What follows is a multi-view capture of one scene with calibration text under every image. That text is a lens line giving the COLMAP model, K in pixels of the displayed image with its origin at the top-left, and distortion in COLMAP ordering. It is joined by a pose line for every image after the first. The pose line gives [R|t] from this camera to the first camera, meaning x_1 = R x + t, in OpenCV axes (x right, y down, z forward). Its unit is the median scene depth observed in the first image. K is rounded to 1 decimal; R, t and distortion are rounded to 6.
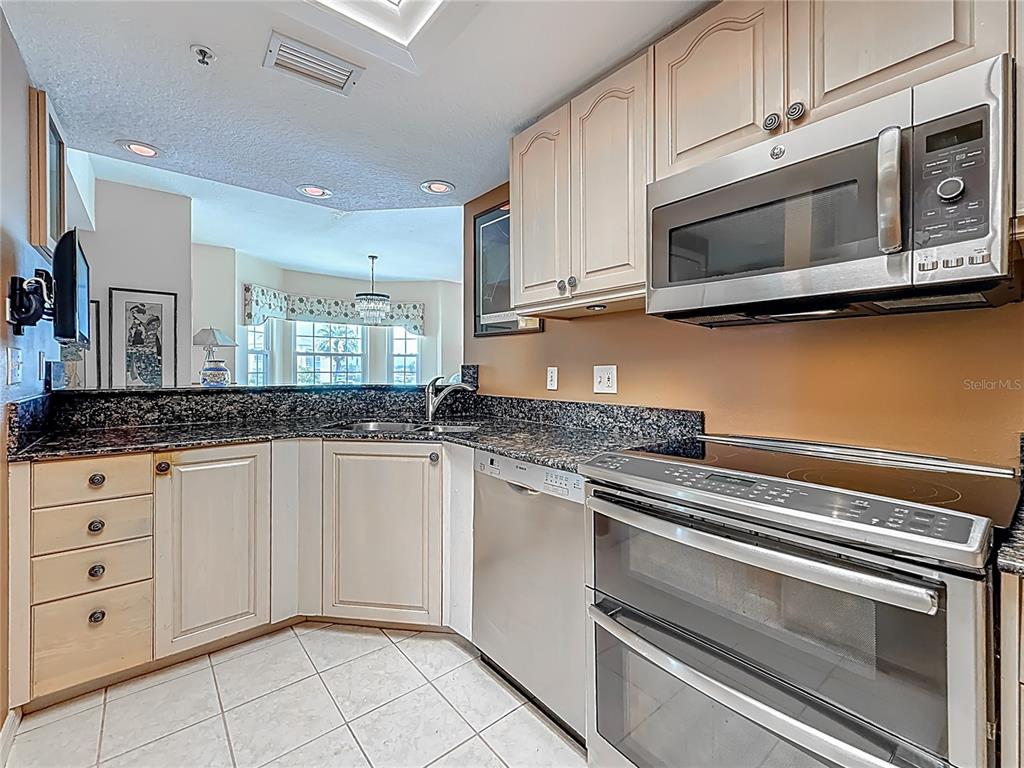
lens RADIAL K [[435.8, 0, 527.9], [0, 435.8, 369.2], [0, 0, 1]] dist [0.000807, 0.000094]
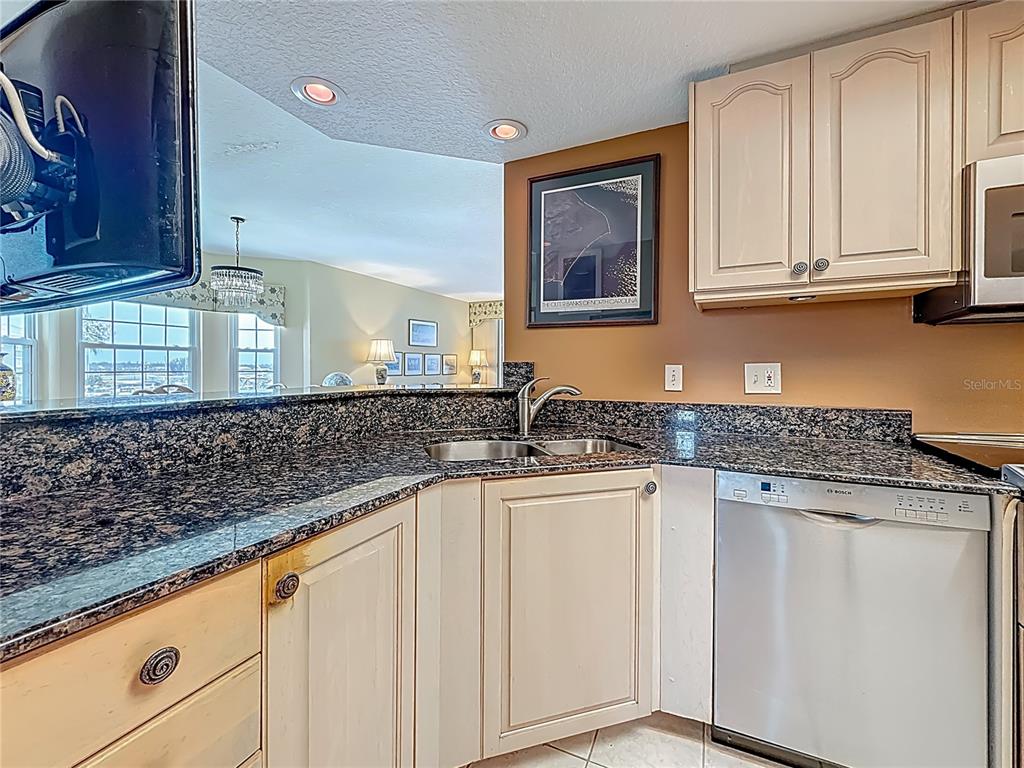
lens RADIAL K [[417.6, 0, 526.4], [0, 417.6, 371.2], [0, 0, 1]] dist [0.000848, 0.000044]
pose [[0.908886, -0.003656, 0.417029, -0.555900], [0.000162, 0.999965, 0.008415, 0.000631], [-0.417045, -0.007581, 0.908854, 0.359509]]
